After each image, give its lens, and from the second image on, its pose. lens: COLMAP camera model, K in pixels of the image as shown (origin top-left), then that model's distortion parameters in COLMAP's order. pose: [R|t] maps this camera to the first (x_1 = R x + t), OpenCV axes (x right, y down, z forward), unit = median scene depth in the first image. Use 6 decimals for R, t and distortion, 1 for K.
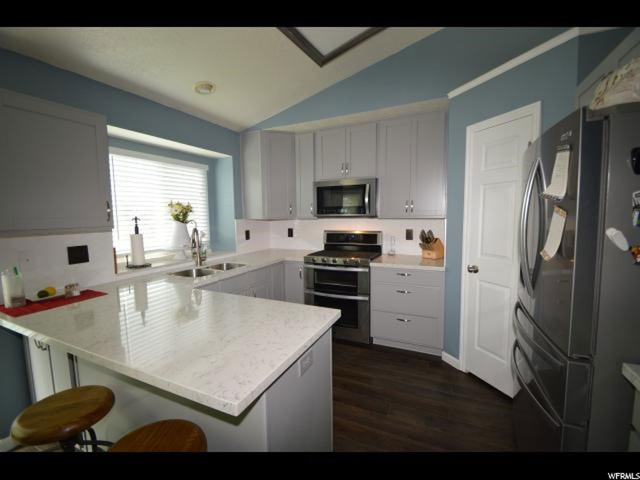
lens RADIAL K [[283.1, 0, 316.8], [0, 283.1, 241.3], [0, 0, 1]] dist [0.015599, -0.018530]
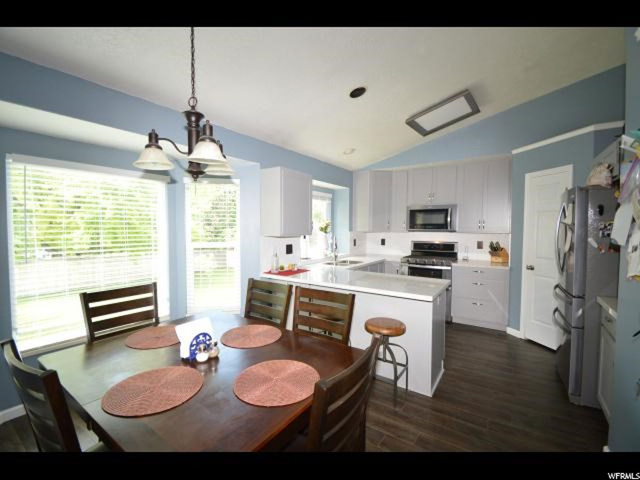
lens RADIAL K [[283.1, 0, 316.8], [0, 283.1, 241.3], [0, 0, 1]] dist [0.015599, -0.018530]
pose [[0.986645, 0.024802, -0.160987, -0.255005], [-0.032334, 0.998493, -0.044333, 0.049706], [0.159645, 0.048946, 0.985960, -0.525050]]
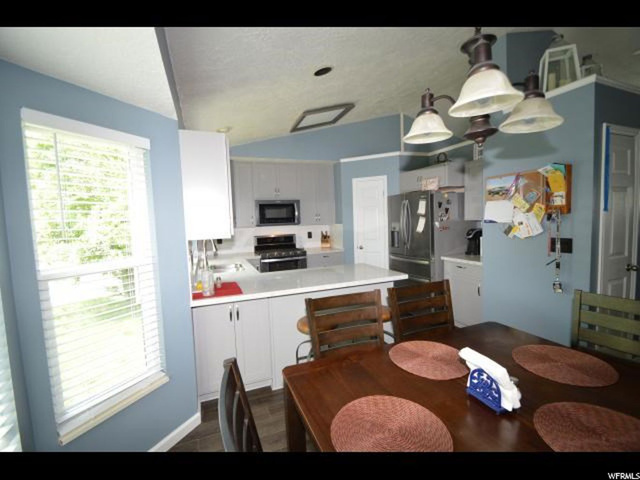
lens RADIAL K [[283.1, 0, 316.8], [0, 283.1, 241.3], [0, 0, 1]] dist [0.015599, -0.018530]
pose [[0.678208, -0.064286, 0.732053, -0.930672], [0.098176, 0.995163, -0.003564, 0.023993], [-0.728283, 0.074287, 0.681238, -0.138387]]
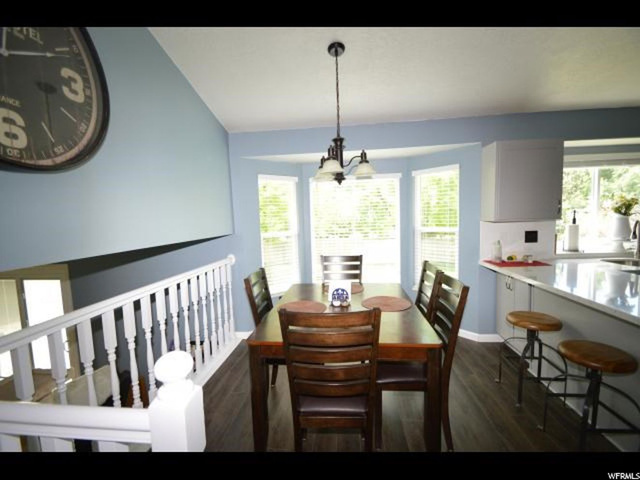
lens RADIAL K [[283.1, 0, 316.8], [0, 283.1, 241.3], [0, 0, 1]] dist [0.015599, -0.018530]
pose [[0.321003, 0.086056, -0.943160, 0.132076], [-0.061037, 0.995673, 0.070073, 0.024769], [0.945109, 0.035074, 0.324866, -0.363877]]
